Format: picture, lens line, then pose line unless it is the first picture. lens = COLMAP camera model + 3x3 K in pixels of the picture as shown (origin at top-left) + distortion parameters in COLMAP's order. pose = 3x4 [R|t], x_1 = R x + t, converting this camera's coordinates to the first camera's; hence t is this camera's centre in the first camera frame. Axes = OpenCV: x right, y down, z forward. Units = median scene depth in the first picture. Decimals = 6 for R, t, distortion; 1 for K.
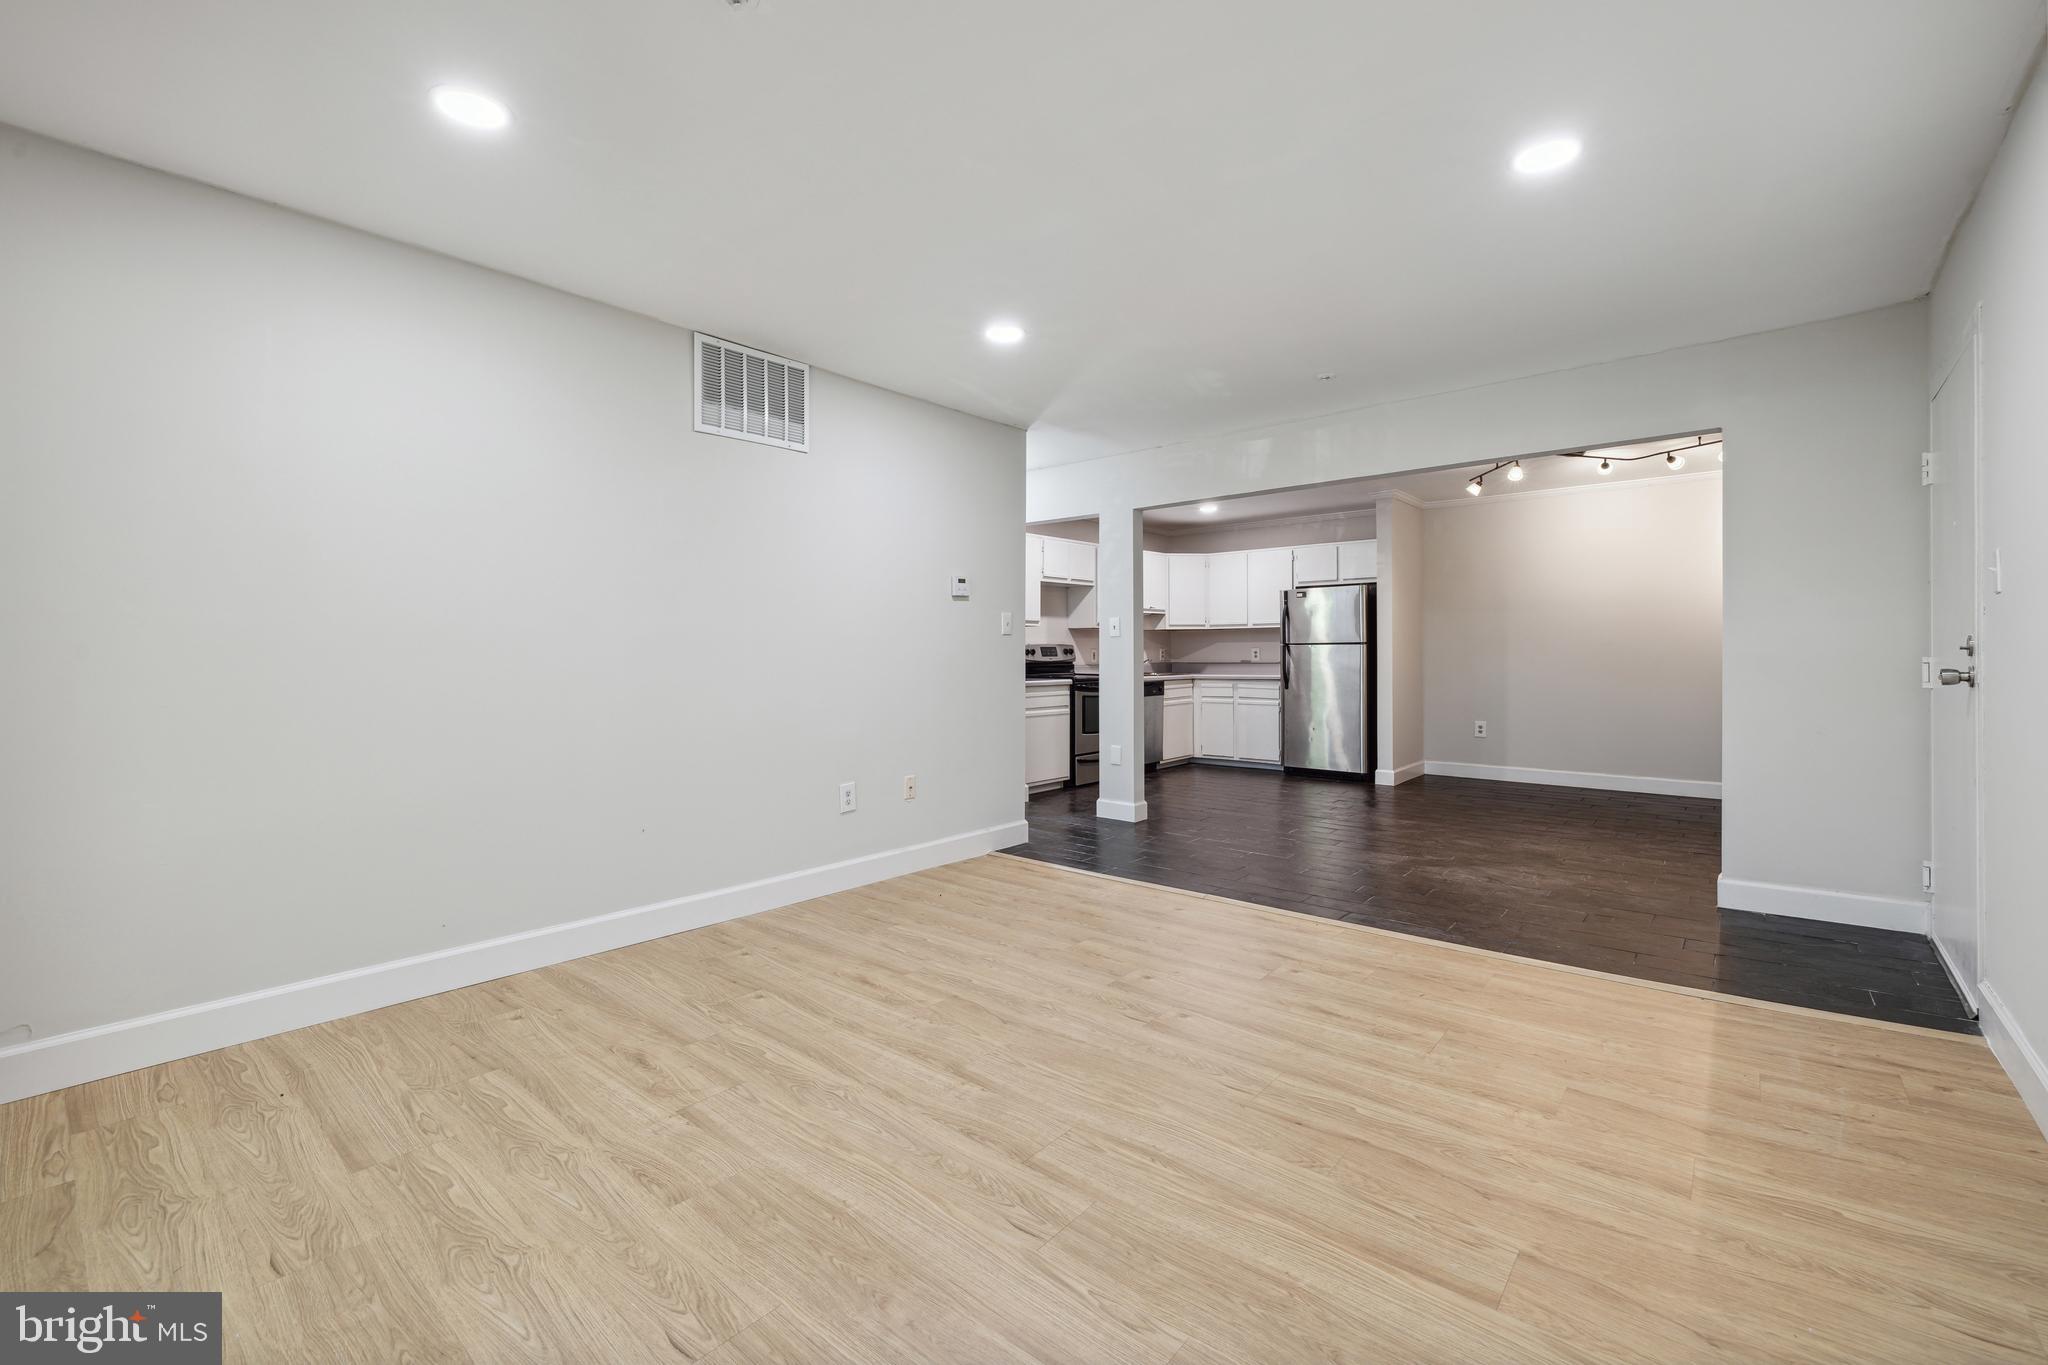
lens RADIAL K [[854.0, 0, 1012.0], [0, 854.0, 660.3], [0, 0, 1]] dist [-0.001960, 0.000243]
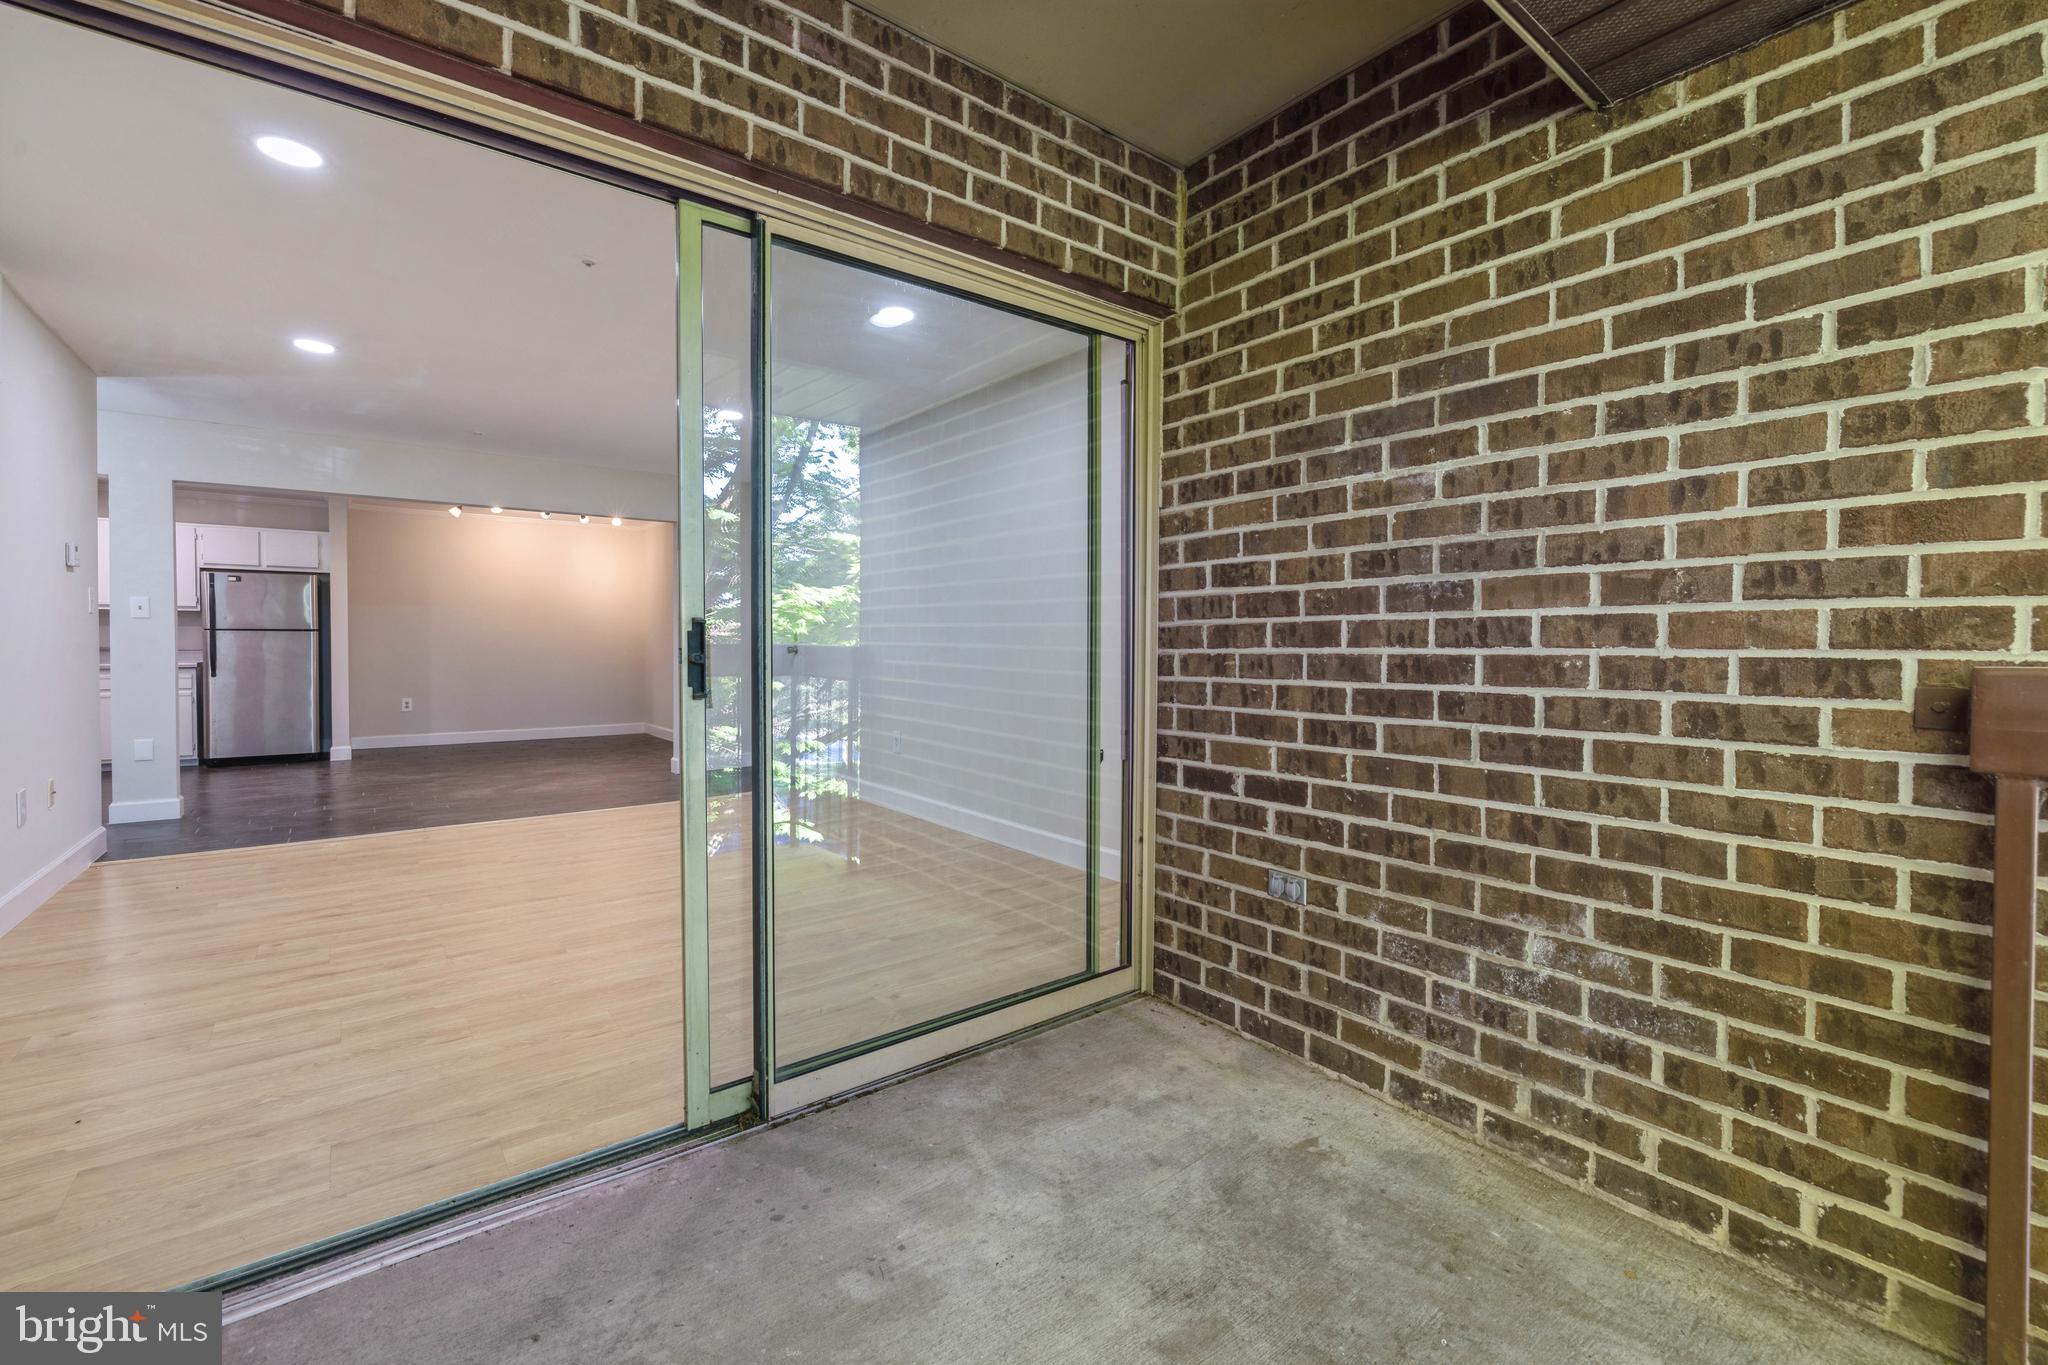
lens RADIAL K [[854.0, 0, 1012.0], [0, 854.0, 660.3], [0, 0, 1]] dist [-0.001960, 0.000243]
pose [[0.200075, -0.013385, 0.979689, -1.180148], [0.003506, 0.999910, 0.012945, 0.017912], [-0.979774, 0.000845, 0.200104, -0.142543]]
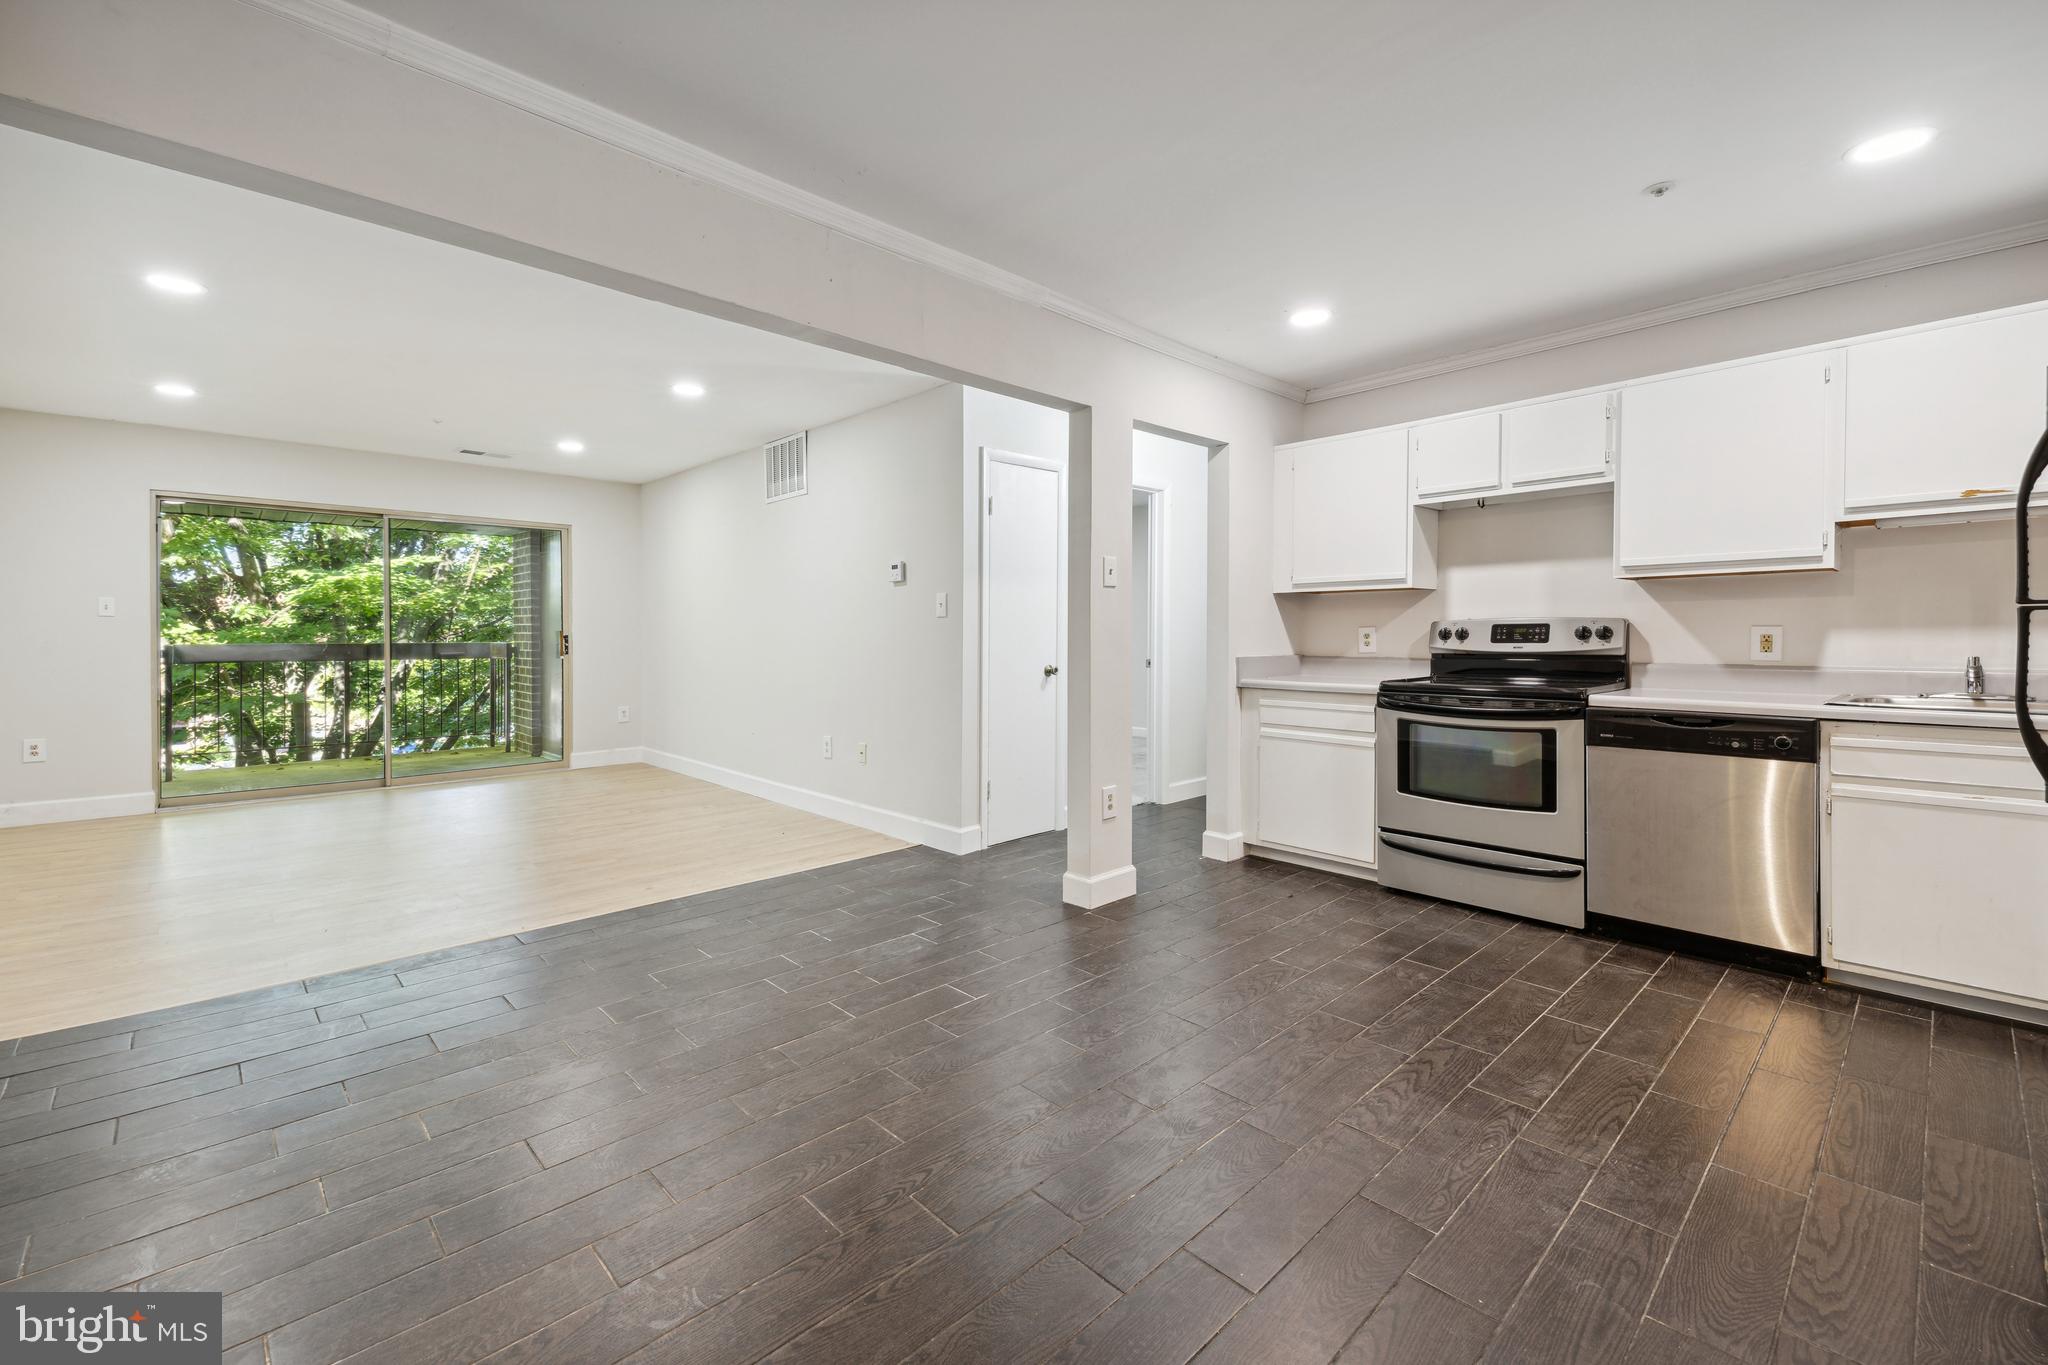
lens RADIAL K [[862.9, 0, 1027.3], [0, 862.9, 642.0], [0, 0, 1]] dist [0.026920, -0.010634]
pose [[-0.083843, 0.015847, -0.996353, 1.613919], [-0.004920, 0.999855, 0.016317, -0.033679], [0.996467, 0.006271, -0.083753, 2.081066]]
